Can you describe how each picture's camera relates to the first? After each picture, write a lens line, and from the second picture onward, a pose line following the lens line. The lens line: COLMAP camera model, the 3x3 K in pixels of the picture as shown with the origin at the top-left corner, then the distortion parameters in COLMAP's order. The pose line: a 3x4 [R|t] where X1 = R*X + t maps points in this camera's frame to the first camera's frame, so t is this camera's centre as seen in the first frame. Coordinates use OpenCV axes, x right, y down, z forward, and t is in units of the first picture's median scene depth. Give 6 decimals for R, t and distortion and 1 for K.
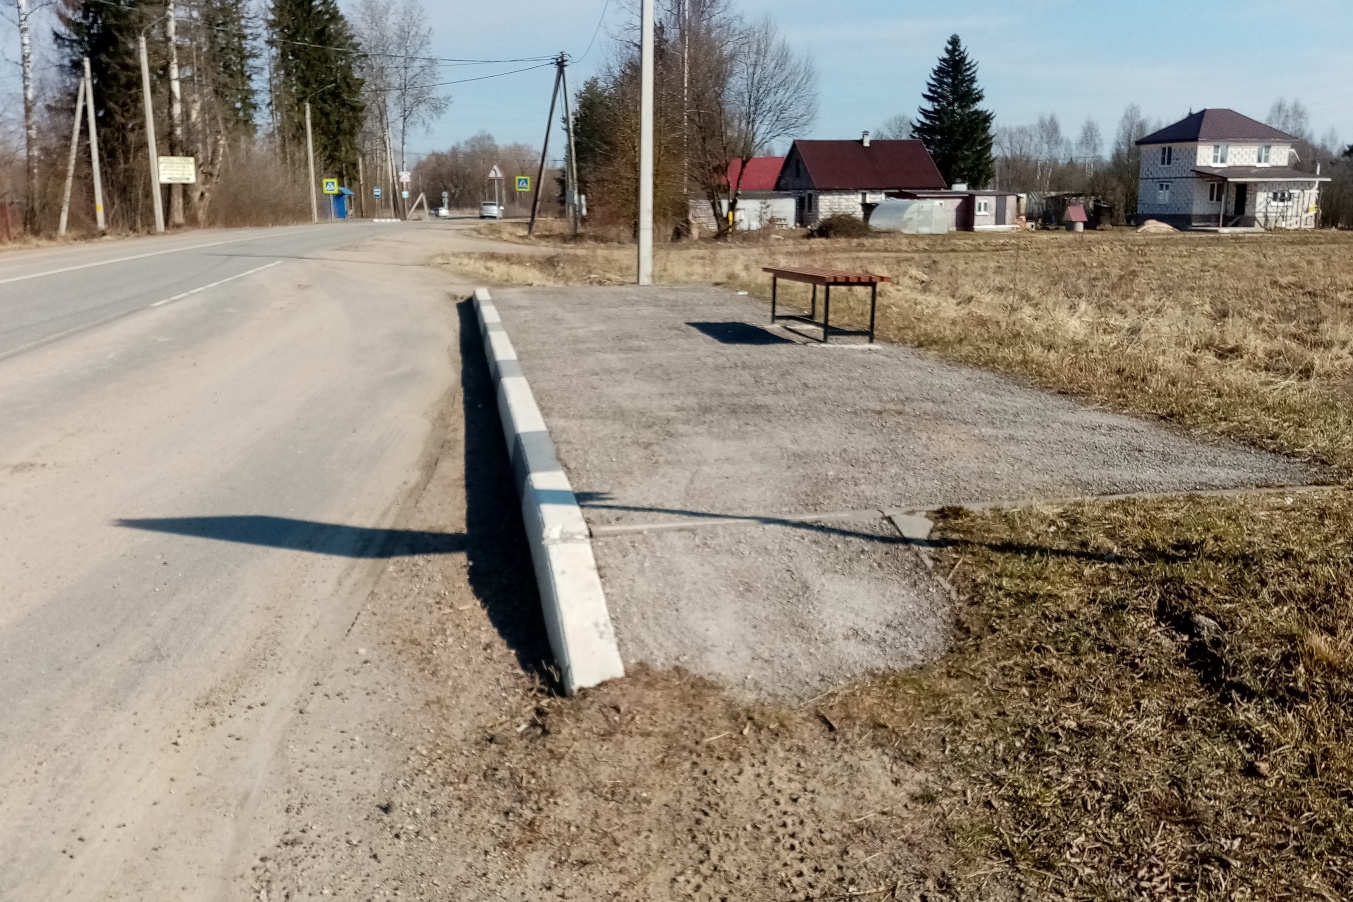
lens RADIAL K [[1222.2, 0, 675.8], [0, 1222.2, 545.2], [0, 0, 1]] dist [-0.000838, -0.014648]
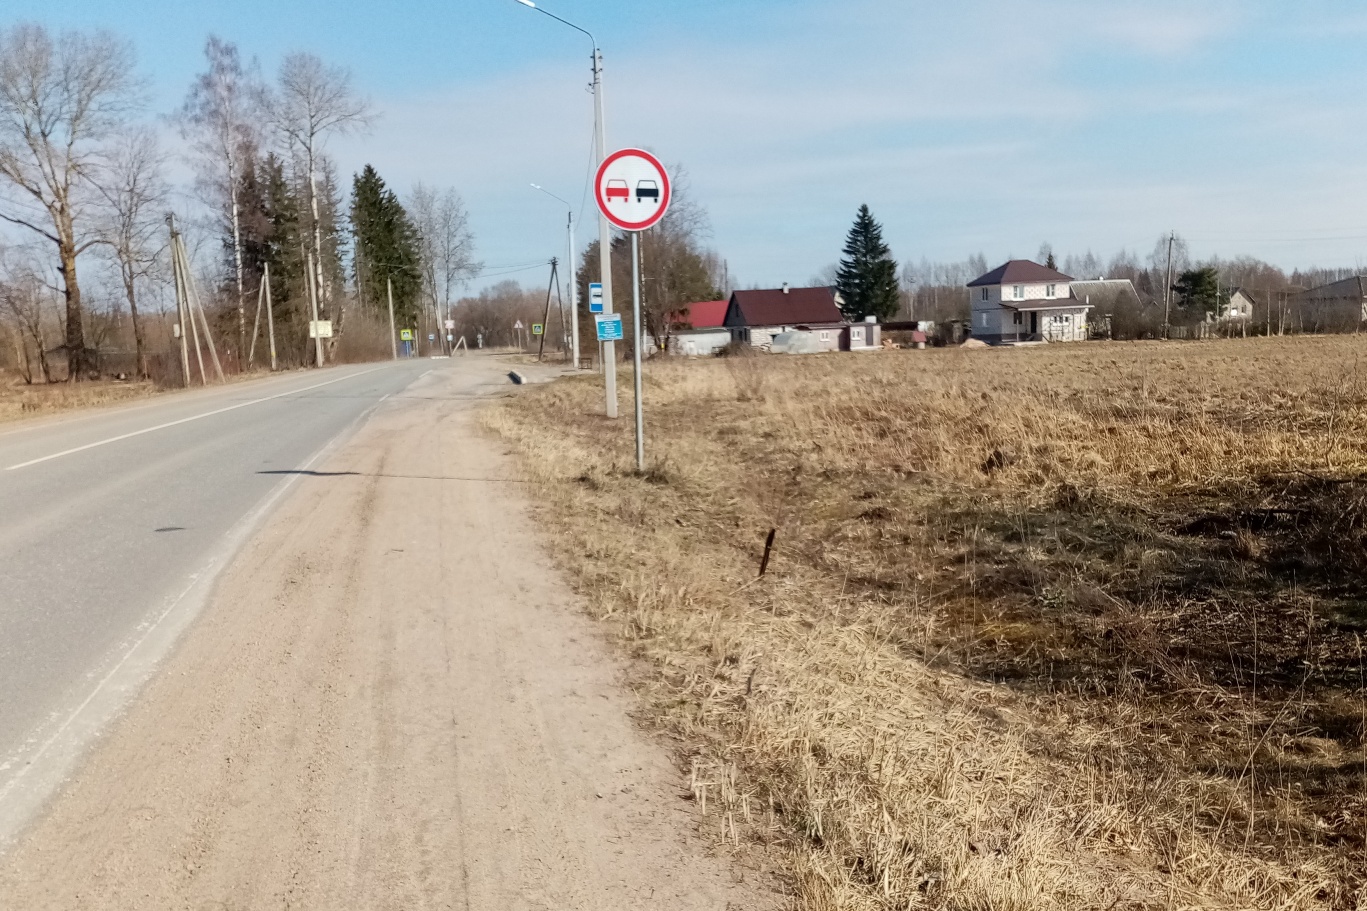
lens RADIAL K [[1136.5, 0, 700.1], [0, 1136.5, 588.5], [0, 0, 1]] dist [0.039774, -0.094551]
pose [[0.999405, -0.034279, 0.003941, 0.042130], [0.034442, 0.997937, -0.054178, 0.075600], [-0.002076, 0.054282, 0.998524, -0.275538]]
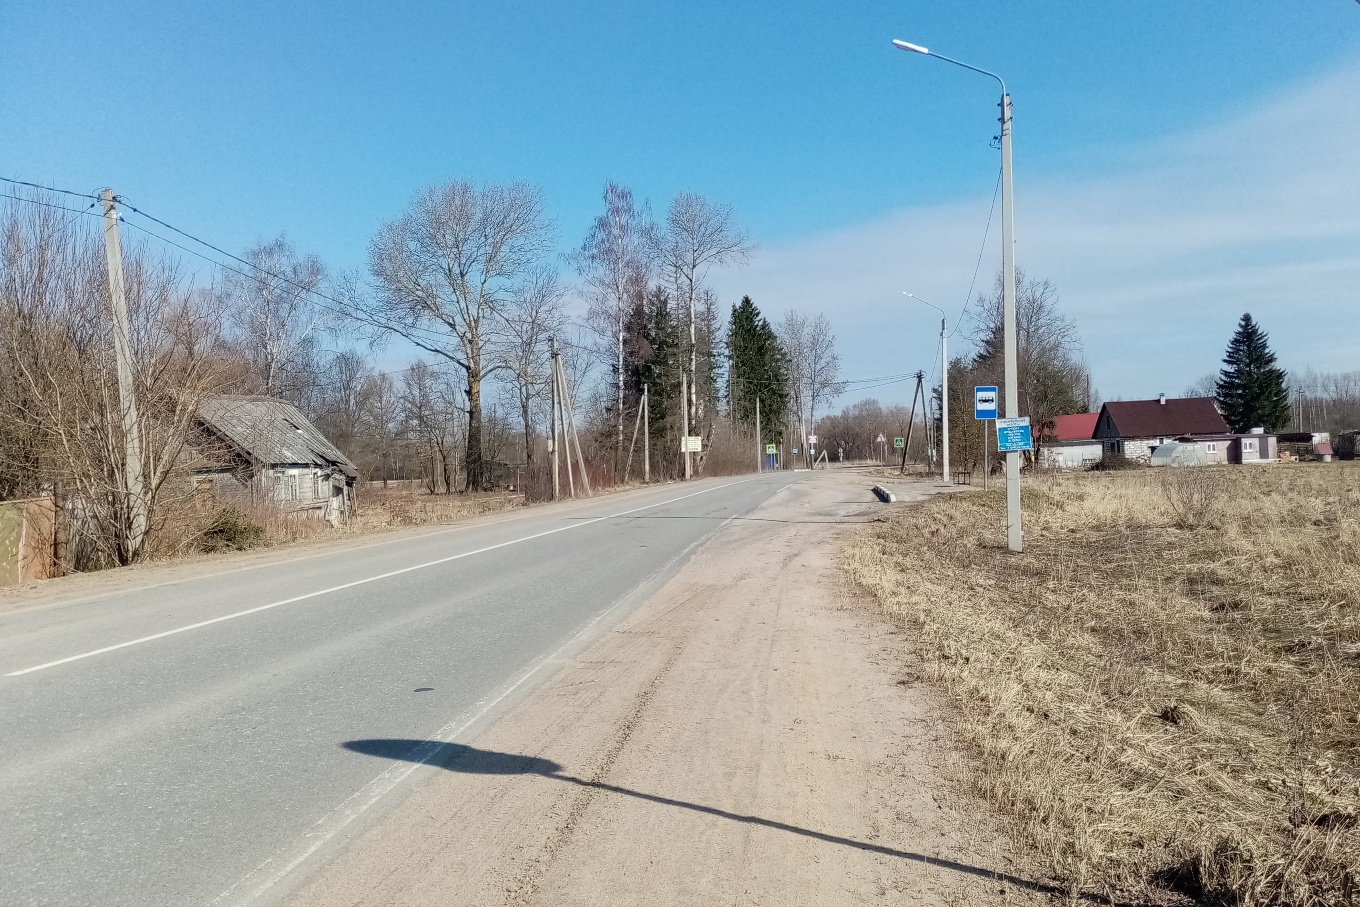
lens RADIAL K [[1097.4, 0, 680.9], [0, 1097.4, 504.9], [0, 0, 1]] dist [-0.041890, -0.008023]
pose [[0.948721, -0.022063, -0.315345, 0.030762], [-0.049777, 0.974690, -0.217949, 0.059937], [0.312172, 0.222470, 0.923610, -0.218622]]
